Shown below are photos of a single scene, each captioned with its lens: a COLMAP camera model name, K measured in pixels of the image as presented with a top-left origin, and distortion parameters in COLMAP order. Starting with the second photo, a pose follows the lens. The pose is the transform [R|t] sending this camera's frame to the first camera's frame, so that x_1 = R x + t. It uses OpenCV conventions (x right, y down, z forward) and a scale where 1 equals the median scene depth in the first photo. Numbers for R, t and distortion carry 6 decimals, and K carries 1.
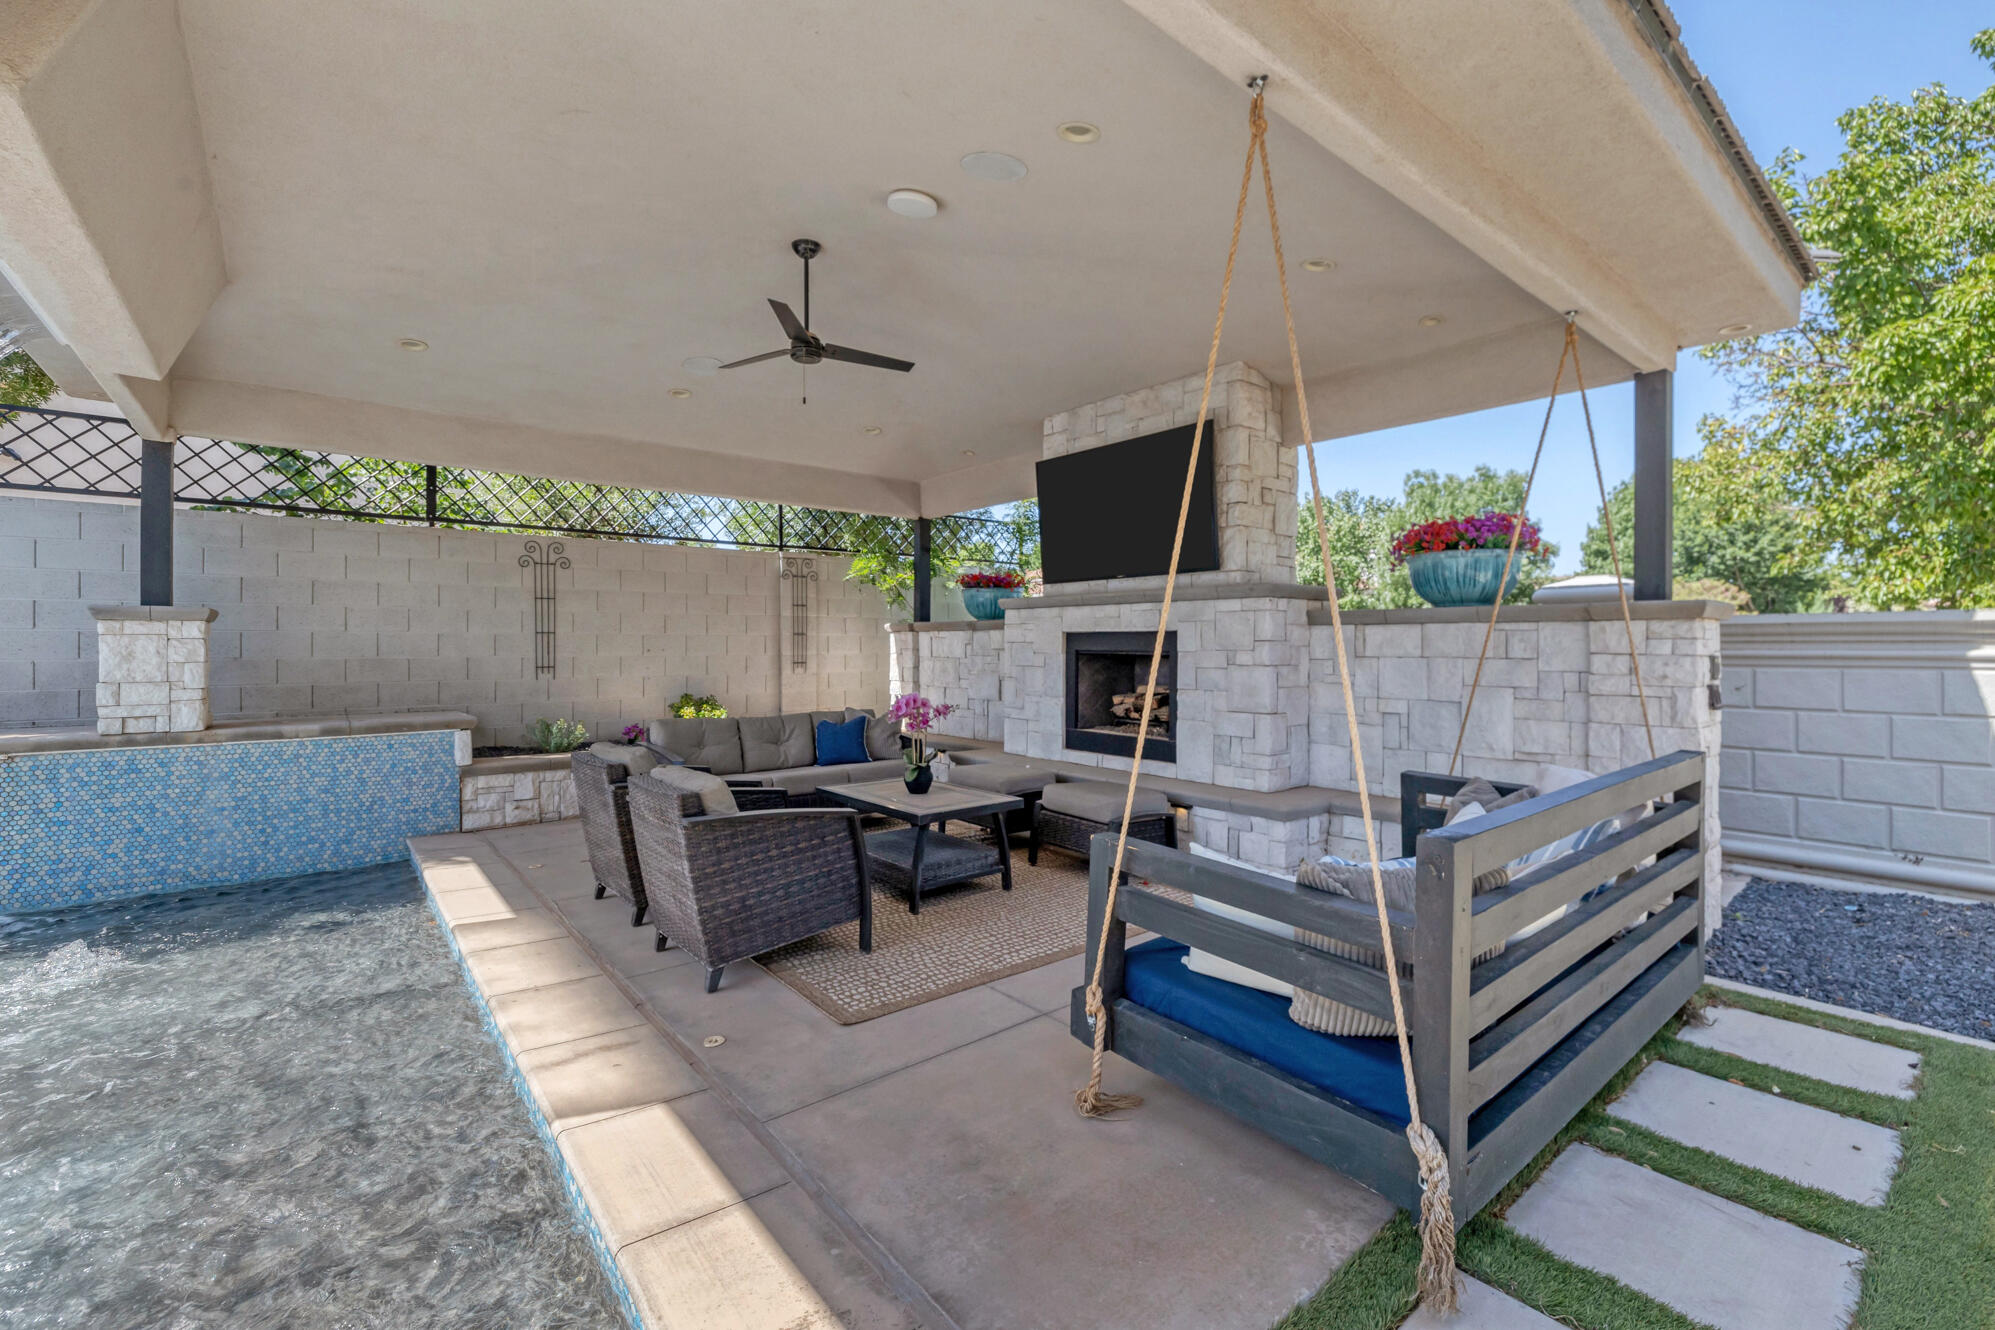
lens RADIAL K [[848.4, 0, 1002.3], [0, 848.4, 639.0], [0, 0, 1]] dist [-0.000757, -0.000235]
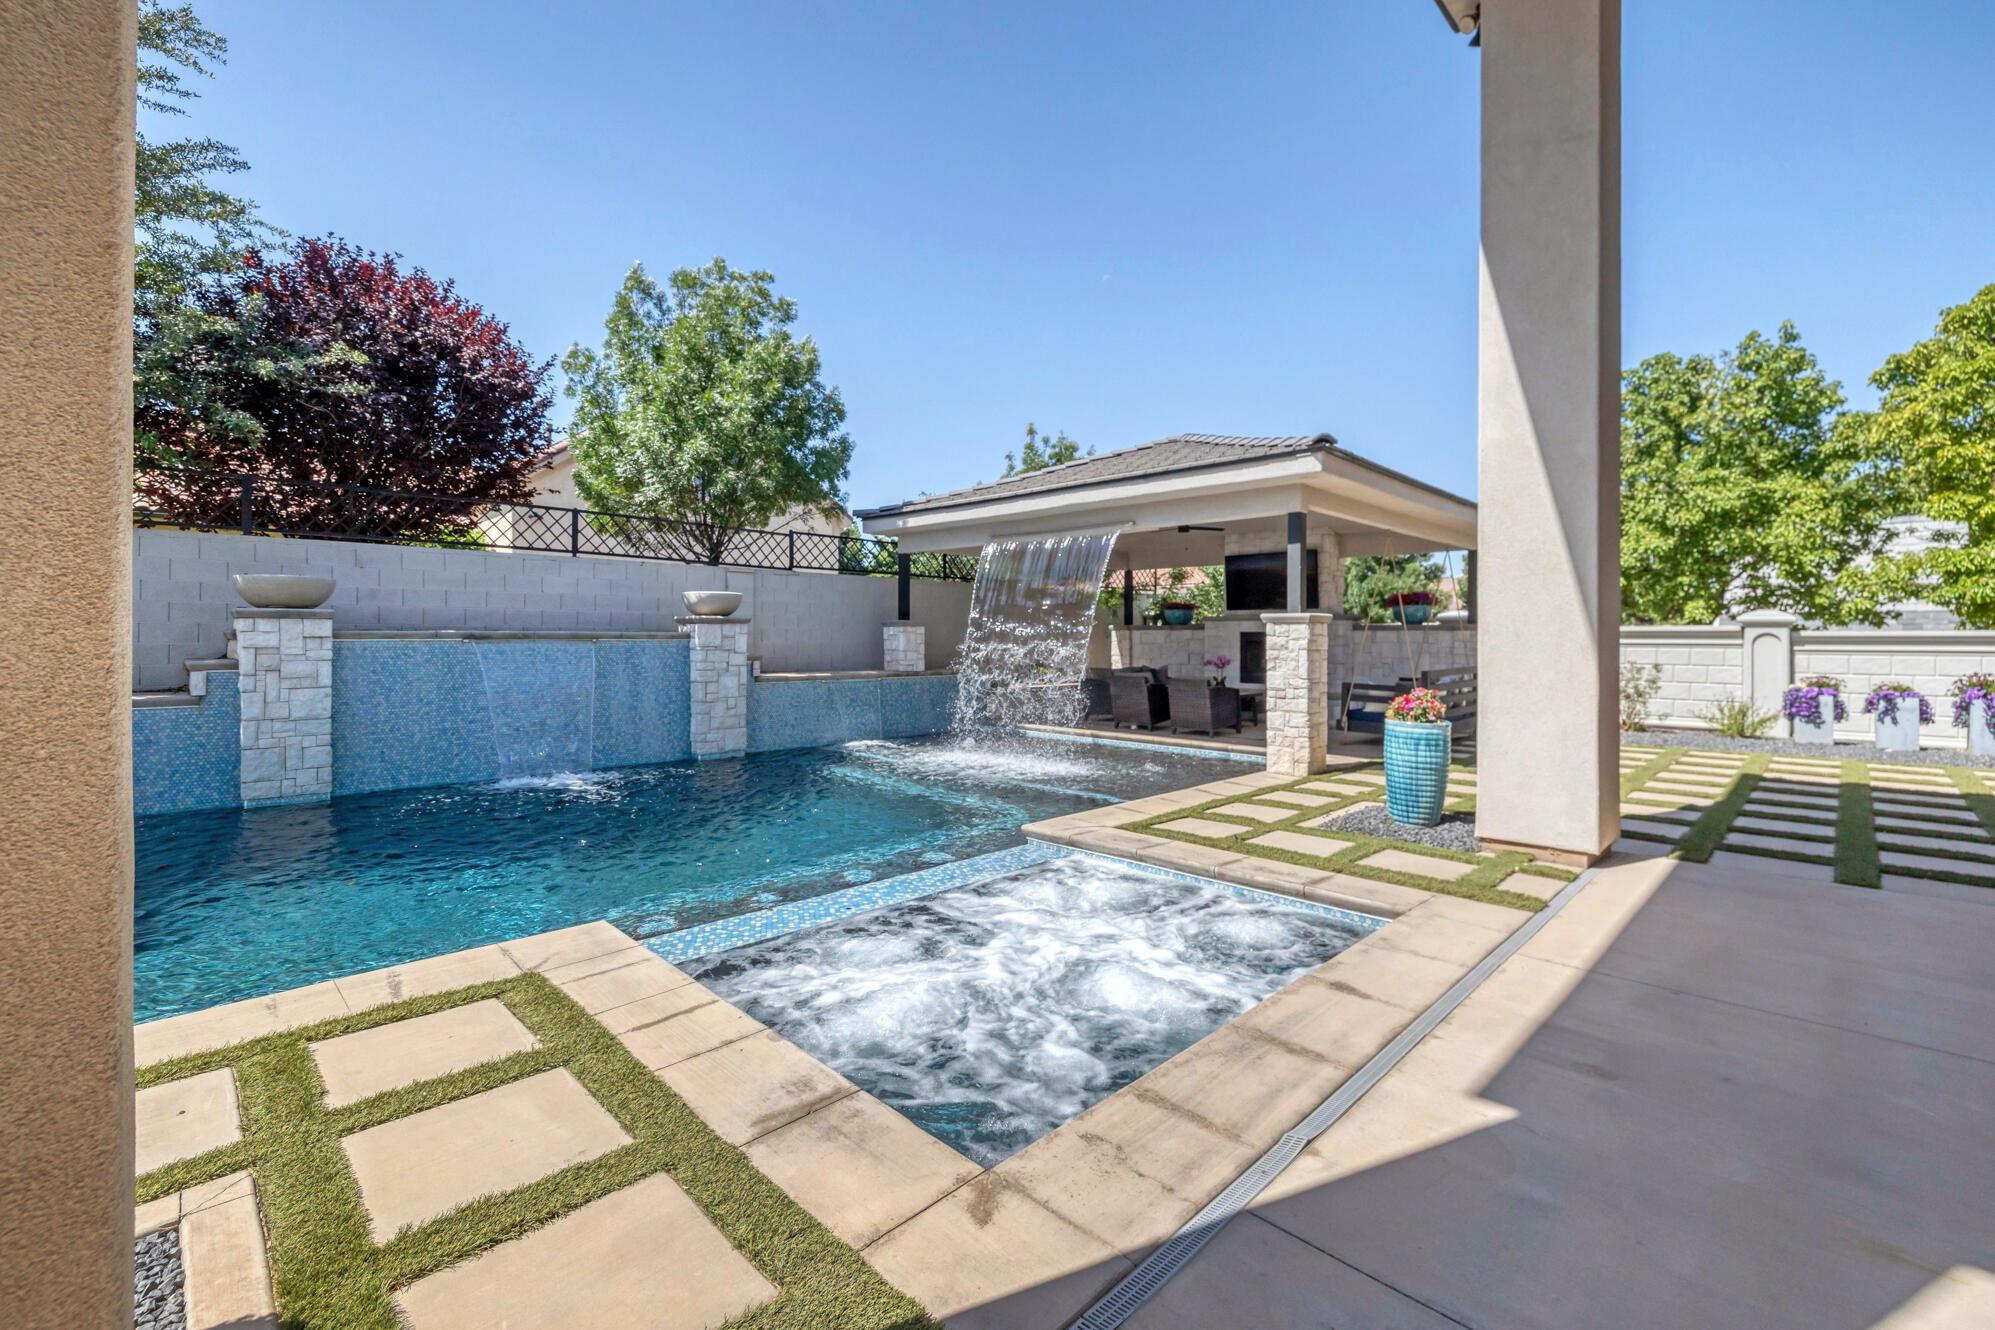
lens RADIAL K [[848.4, 0, 1002.3], [0, 848.4, 639.0], [0, 0, 1]] dist [-0.000757, -0.000235]
pose [[0.995214, 0.003532, 0.097655, -0.780238], [-0.004298, 0.999962, 0.007634, -0.003530], [-0.097625, -0.008018, 0.995191, -1.201005]]
